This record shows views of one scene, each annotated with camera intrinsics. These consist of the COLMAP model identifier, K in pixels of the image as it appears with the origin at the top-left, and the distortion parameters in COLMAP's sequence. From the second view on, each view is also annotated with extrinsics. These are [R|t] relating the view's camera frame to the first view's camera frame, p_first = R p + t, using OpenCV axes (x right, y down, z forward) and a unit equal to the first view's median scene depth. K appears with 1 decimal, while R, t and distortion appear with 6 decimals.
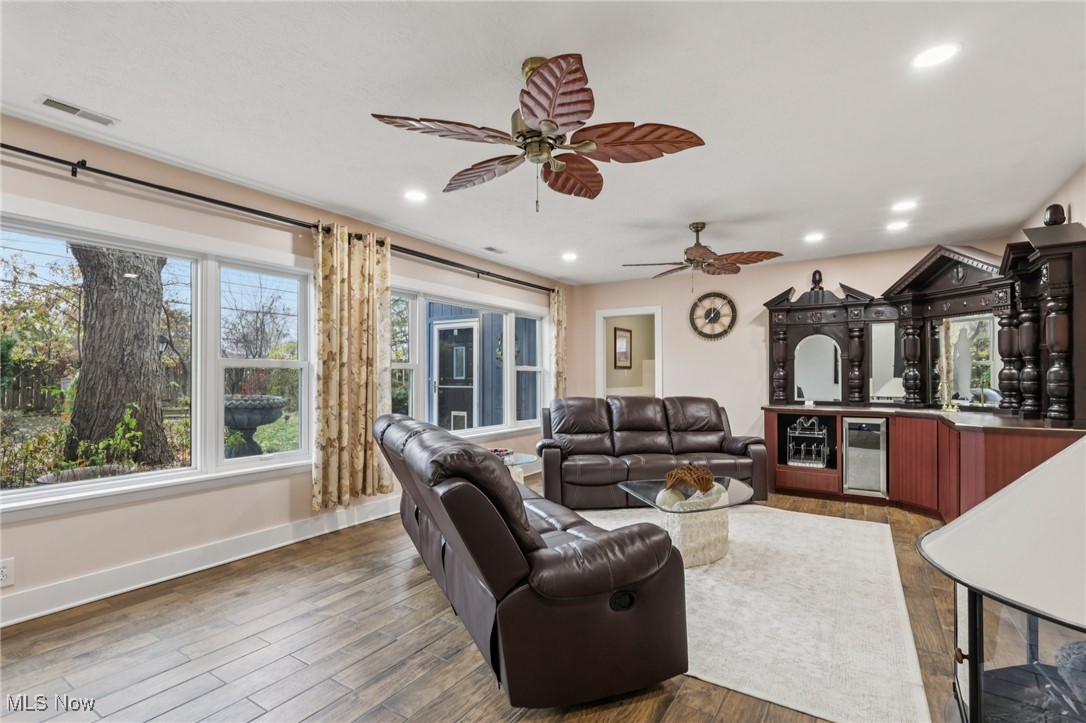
lens RADIAL K [[504.8, 0, 540.7], [0, 504.8, 371.4], [0, 0, 1]] dist [0.002155, 0.000134]
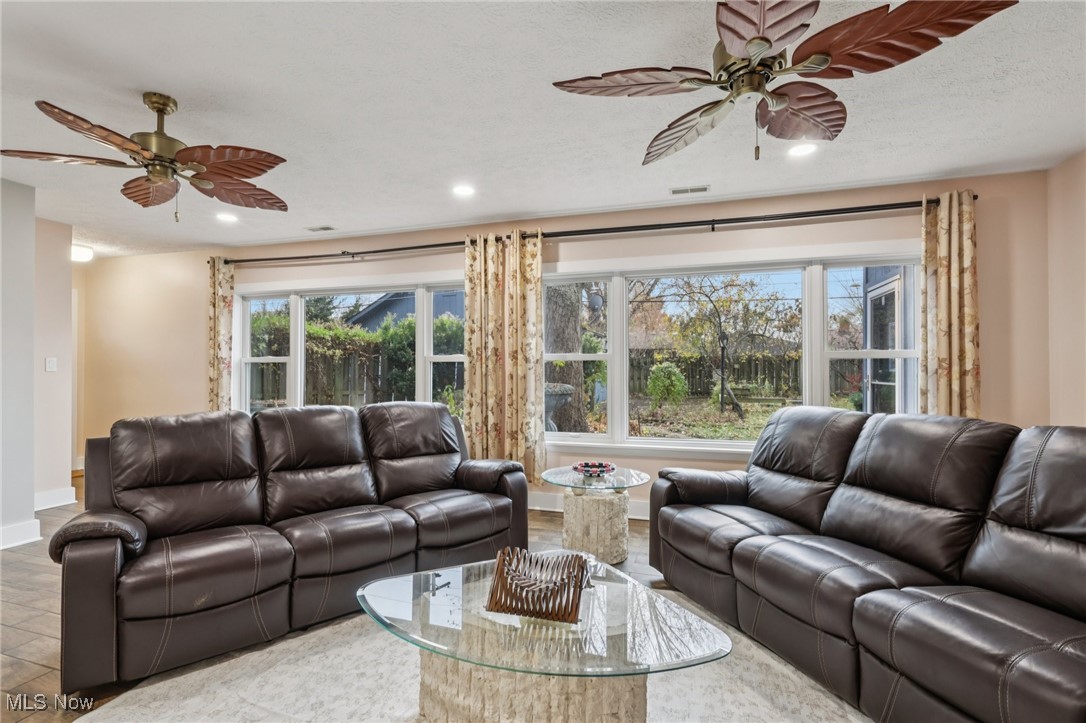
lens RADIAL K [[502.3, 0, 541.3], [0, 502.3, 364.1], [0, 0, 1]] dist [0.000399, -0.000206]
pose [[0.267214, -0.010128, -0.963584, 0.528728], [0.009755, 0.999922, -0.007805, 0.008153], [0.963588, -0.007314, 0.267292, 0.606407]]
